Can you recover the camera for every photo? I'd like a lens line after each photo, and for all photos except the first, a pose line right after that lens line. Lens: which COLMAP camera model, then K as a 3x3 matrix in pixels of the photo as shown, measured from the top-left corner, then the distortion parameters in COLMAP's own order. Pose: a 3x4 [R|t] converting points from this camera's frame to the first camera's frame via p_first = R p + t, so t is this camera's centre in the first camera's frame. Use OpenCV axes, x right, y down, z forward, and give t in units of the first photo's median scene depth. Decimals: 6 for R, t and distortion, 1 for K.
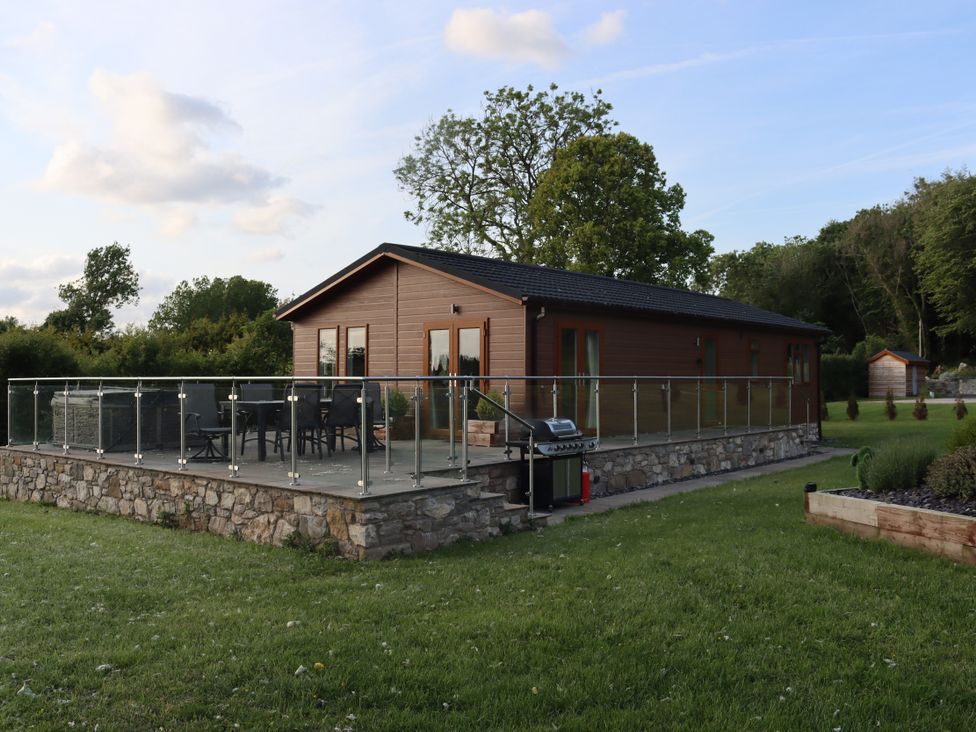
lens RADIAL K [[956.3, 0, 485.1], [0, 956.3, 392.7], [0, 0, 1]] dist [-0.137749, 0.153821]
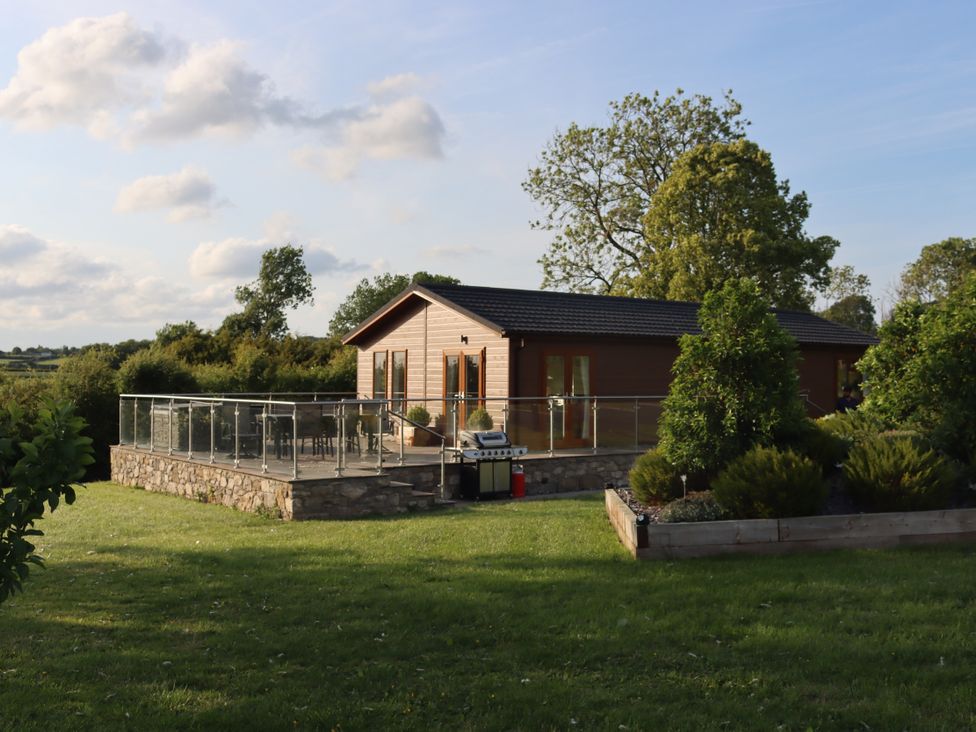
lens RADIAL K [[1148.6, 0, 487.6], [0, 1148.6, 364.4], [0, 0, 1]] dist [-0.160159, 0.019899]
pose [[0.971575, 0.000064, -0.236730, 0.330014], [-0.006362, 0.999646, -0.025843, -0.017489], [0.236645, 0.026615, 0.971232, -0.388398]]
